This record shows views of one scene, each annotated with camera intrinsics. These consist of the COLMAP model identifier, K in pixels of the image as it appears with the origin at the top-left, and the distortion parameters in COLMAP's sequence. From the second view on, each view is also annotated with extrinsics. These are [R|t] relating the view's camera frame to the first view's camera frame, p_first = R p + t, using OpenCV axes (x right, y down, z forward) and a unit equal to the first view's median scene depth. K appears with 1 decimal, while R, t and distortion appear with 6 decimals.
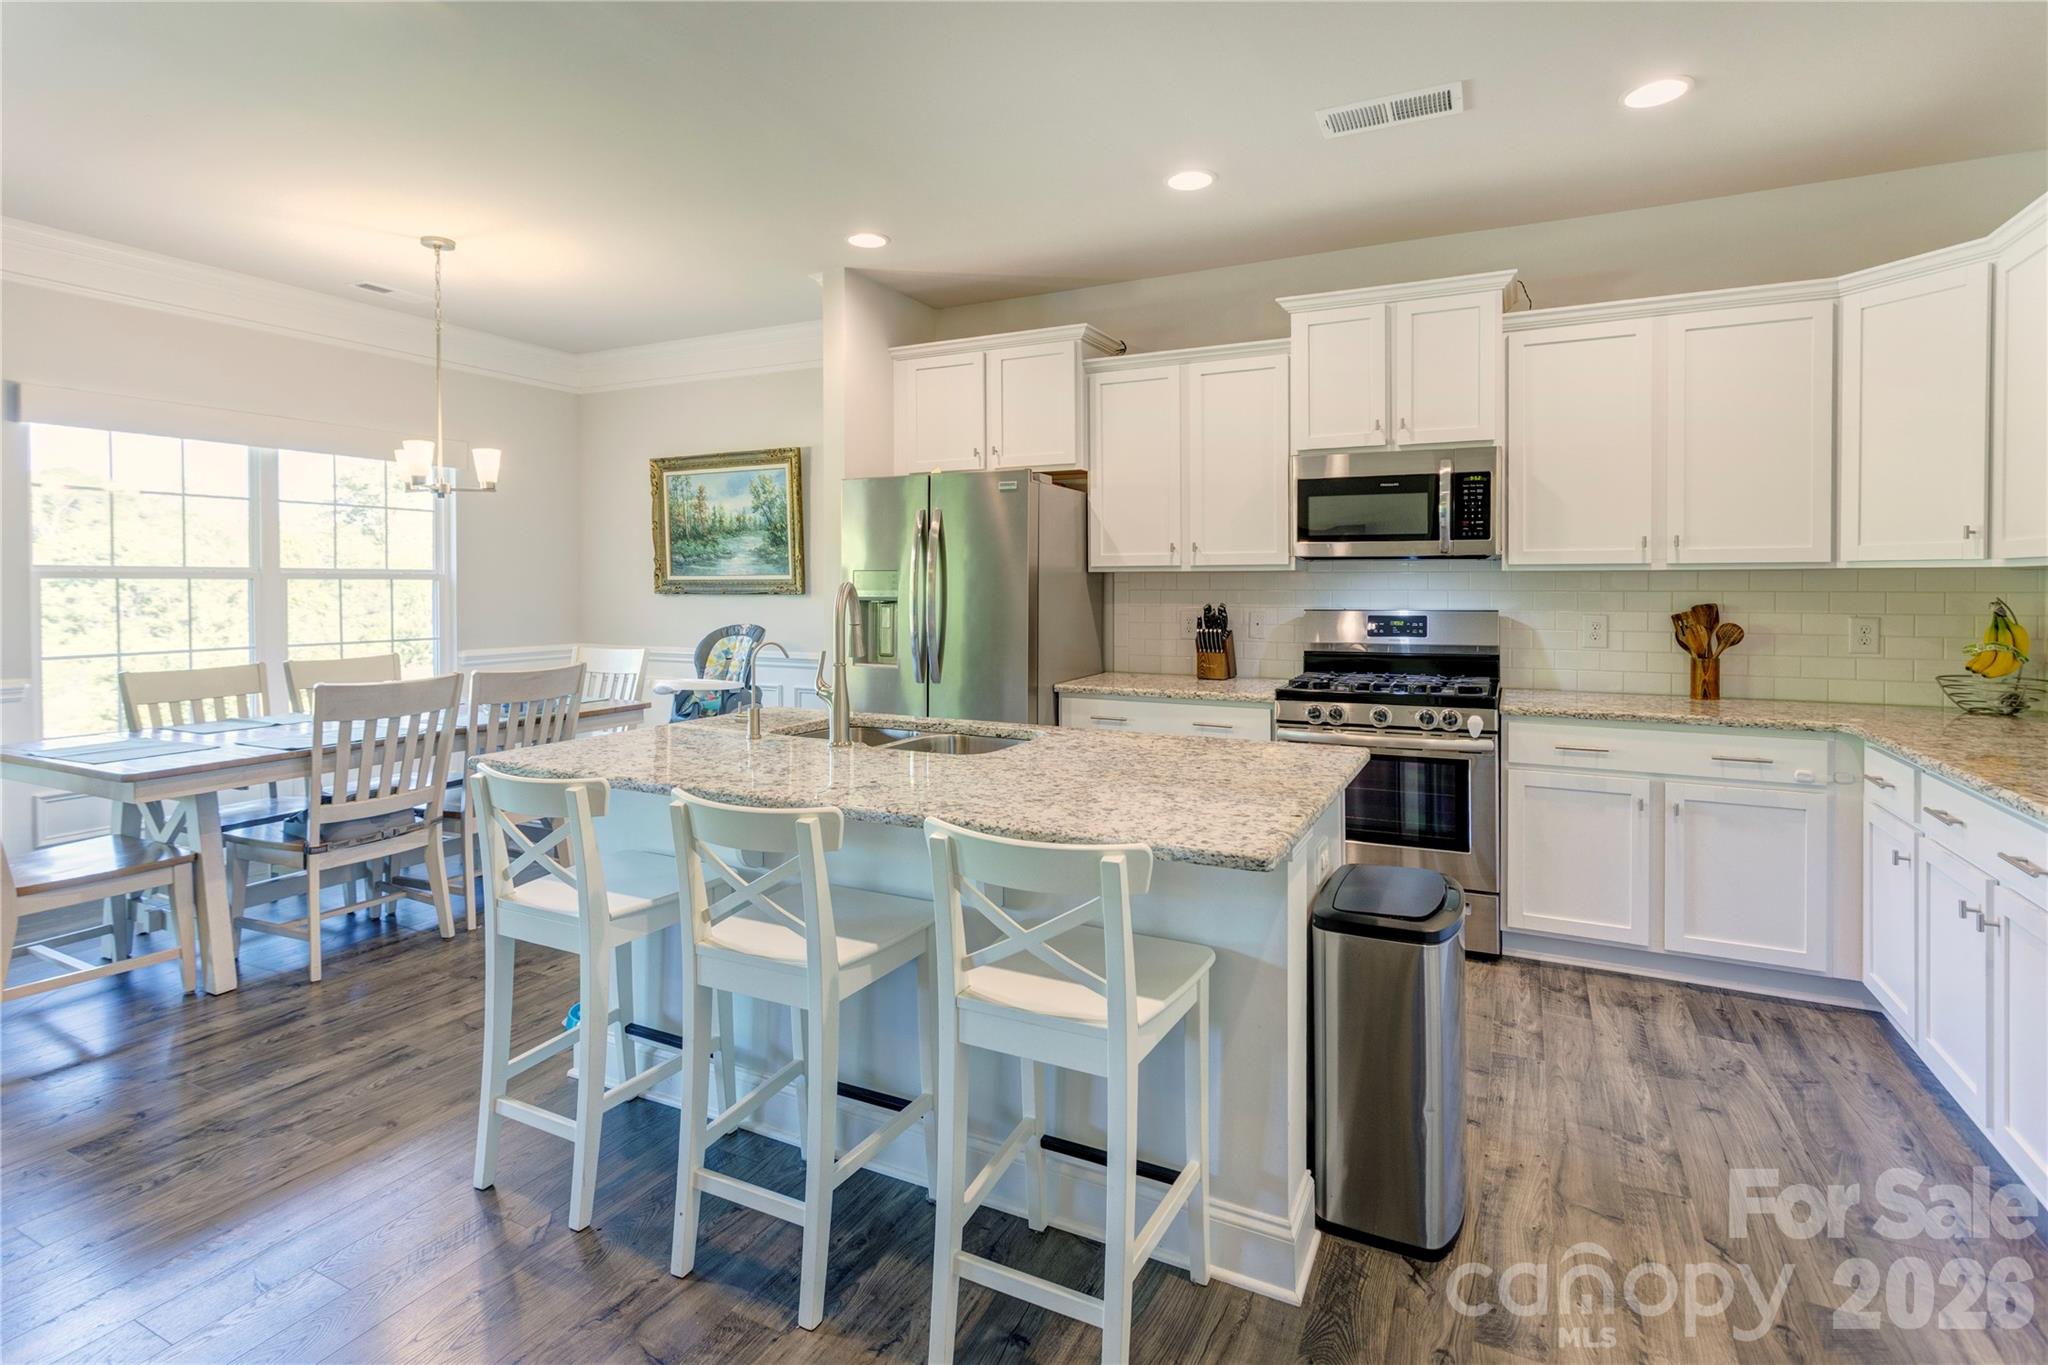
lens RADIAL K [[994.8, 0, 1004.4], [0, 994.8, 622.3], [0, 0, 1]] dist [0.001469, 0.002005]
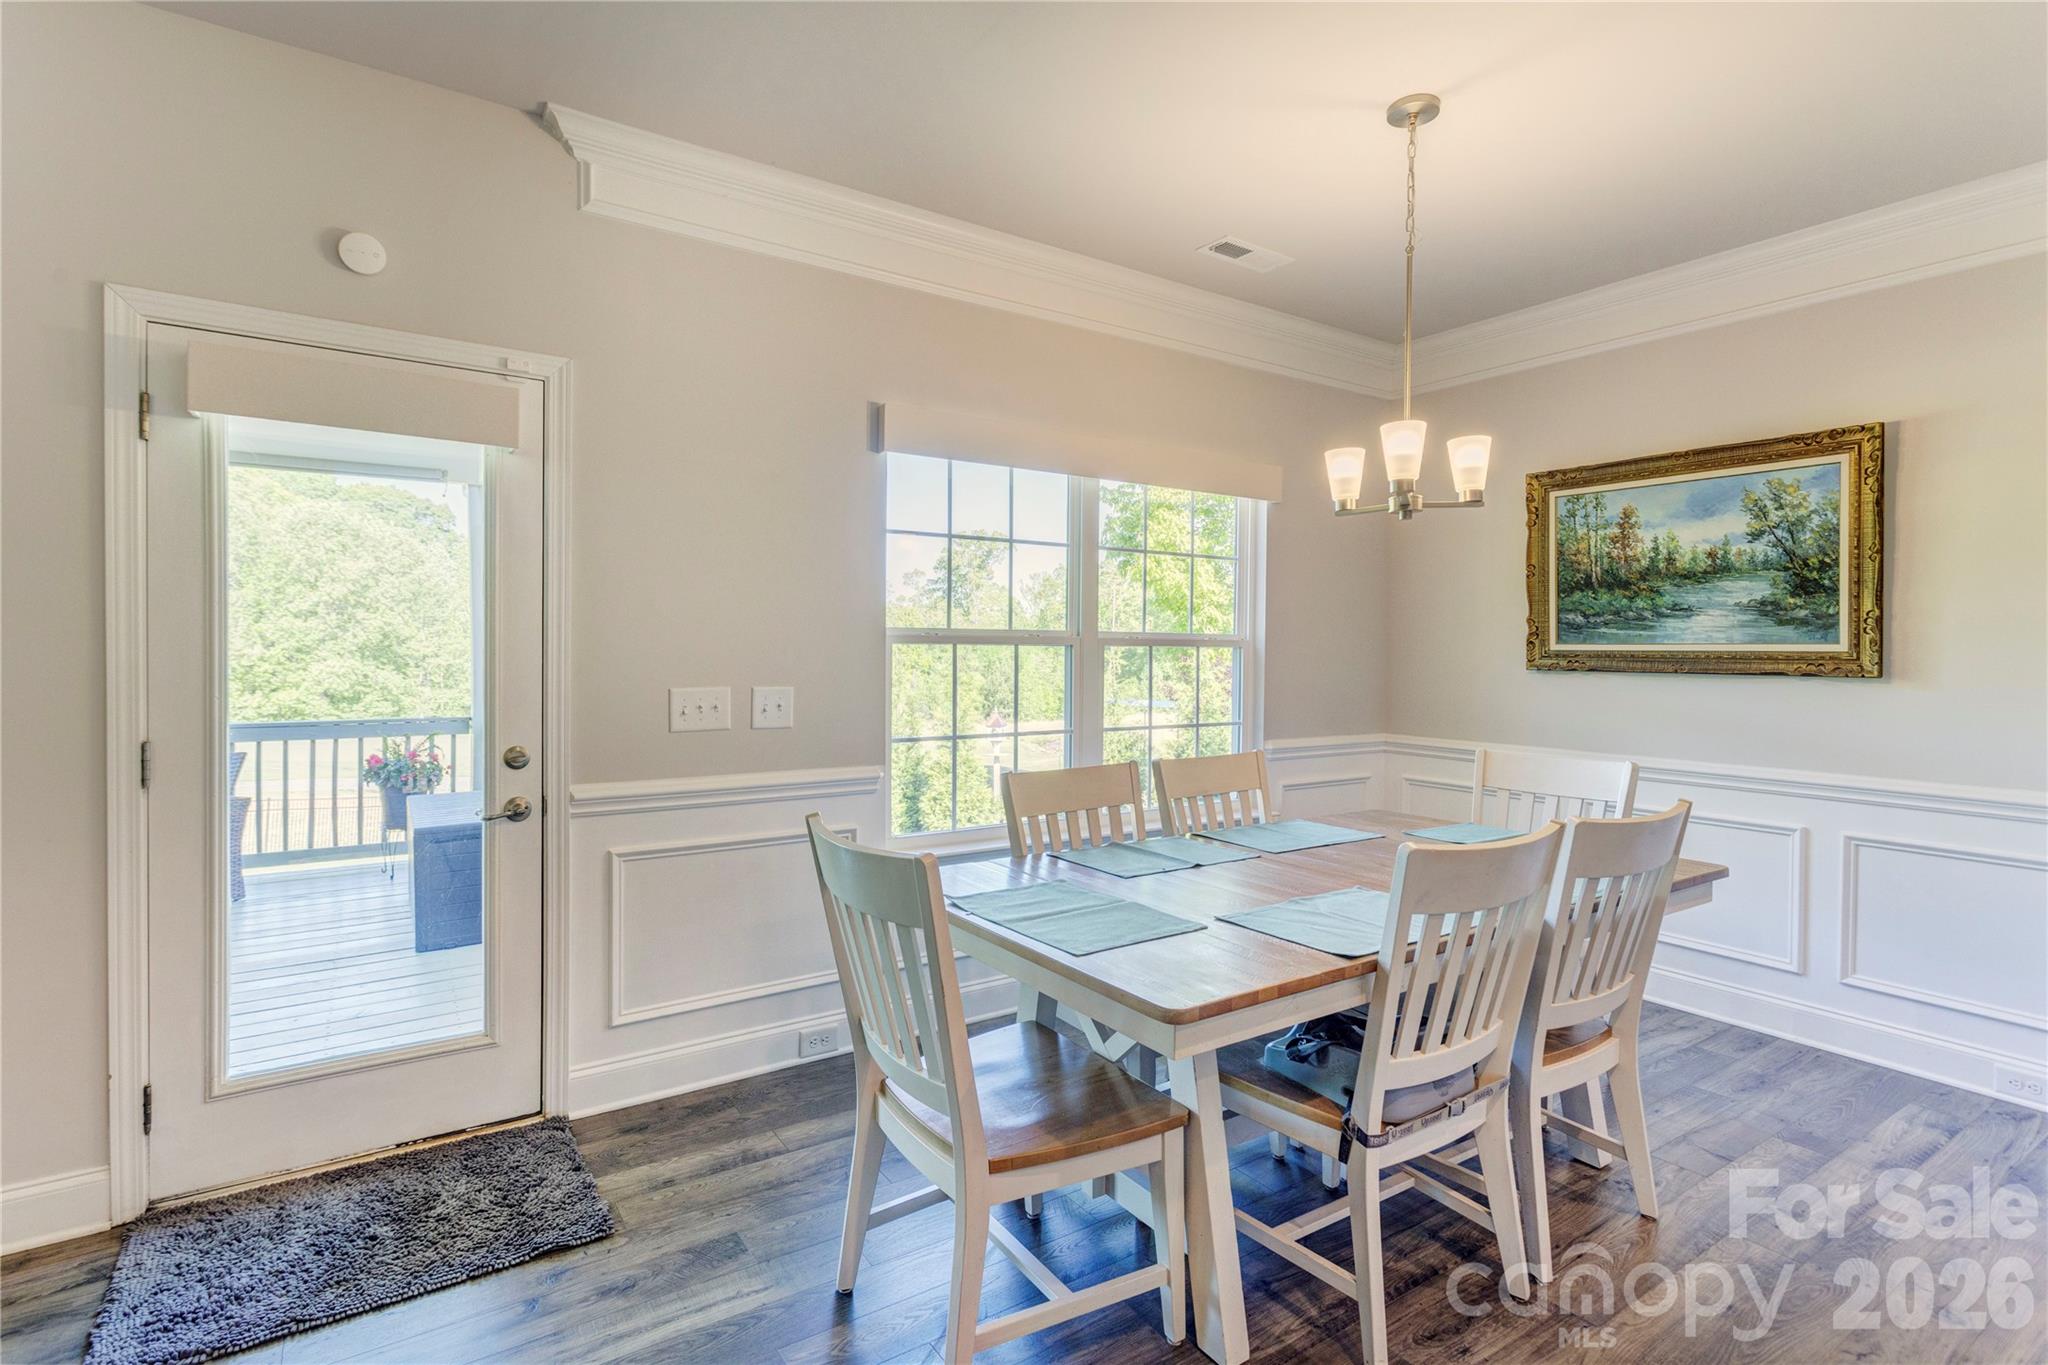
lens RADIAL K [[946.0, 0, 995.4], [0, 946.0, 674.2], [0, 0, 1]] dist [0.001993, 0.000315]
pose [[0.875361, 0.020966, -0.483015, -0.454419], [-0.029020, 0.999536, -0.009205, -0.011785], [0.482598, 0.022074, 0.875564, 0.319204]]
